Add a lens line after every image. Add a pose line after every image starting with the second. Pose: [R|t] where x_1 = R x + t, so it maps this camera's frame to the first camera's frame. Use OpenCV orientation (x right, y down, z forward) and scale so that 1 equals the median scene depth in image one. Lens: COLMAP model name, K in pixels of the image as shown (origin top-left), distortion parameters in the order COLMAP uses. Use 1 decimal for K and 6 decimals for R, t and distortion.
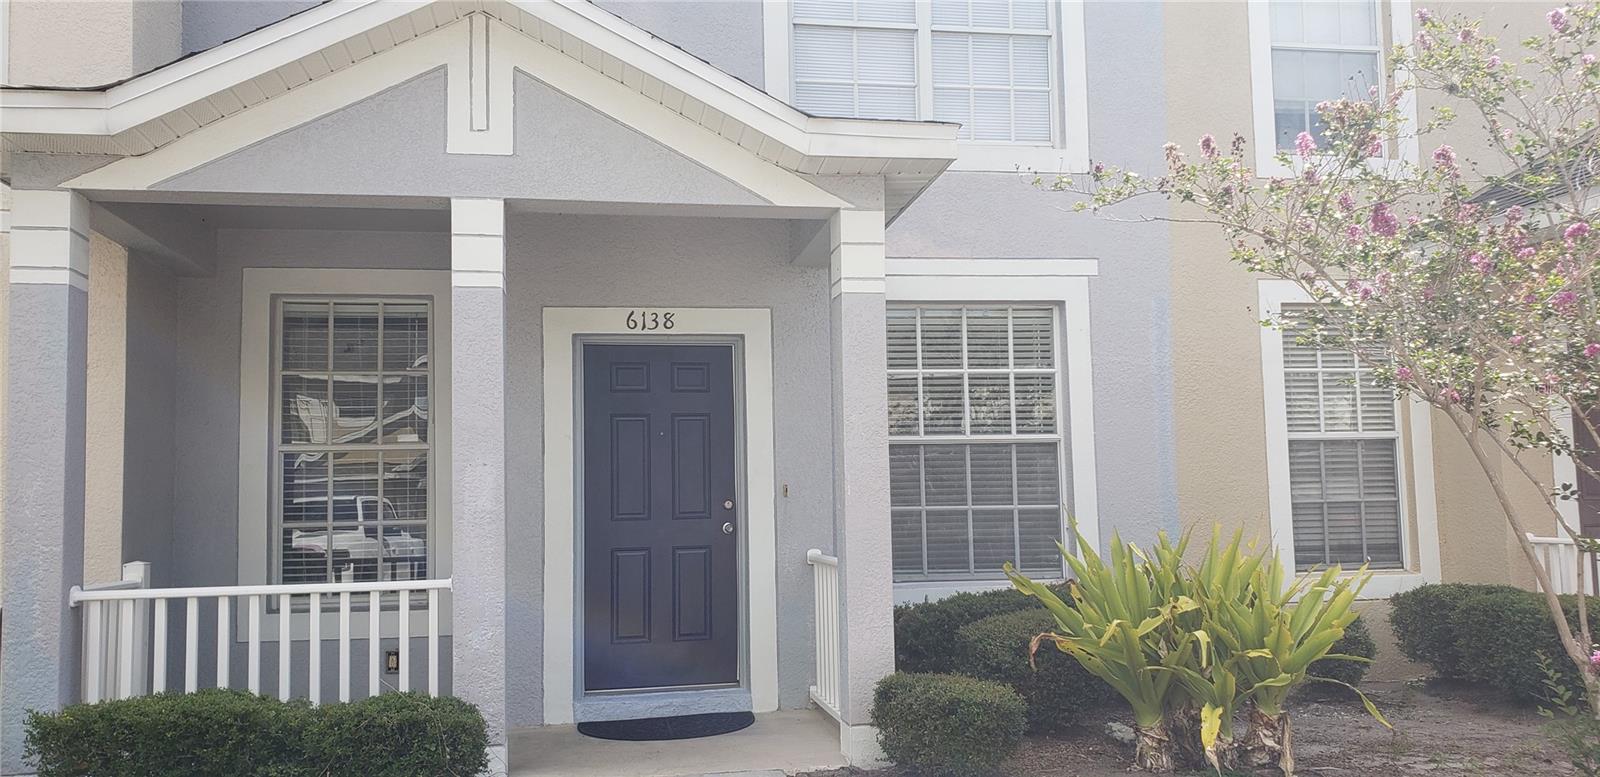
lens RADIAL K [[1260.8, 0, 794.8], [0, 1260.8, 418.1], [0, 0, 1]] dist [0.107746, -0.111213]
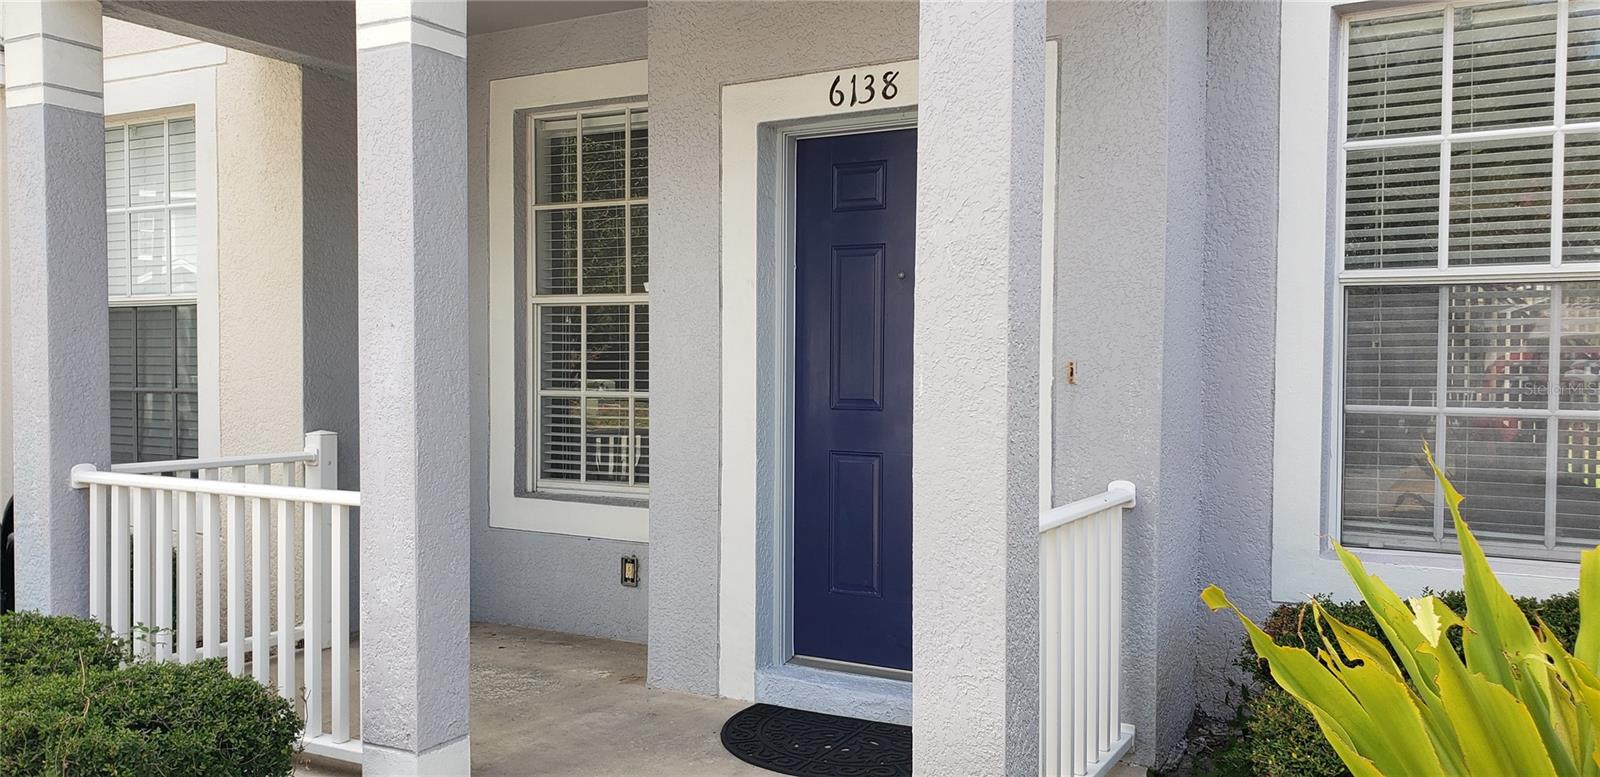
lens RADIAL K [[1231.1, 0, 801.8], [0, 1231.1, 401.1], [0, 0, 1]] dist [0.078404, -0.102984]
pose [[0.776258, 0.044914, -0.628813, 0.246750], [0.022318, 0.994876, 0.098611, 0.013751], [0.630020, -0.090582, 0.771278, 0.505586]]
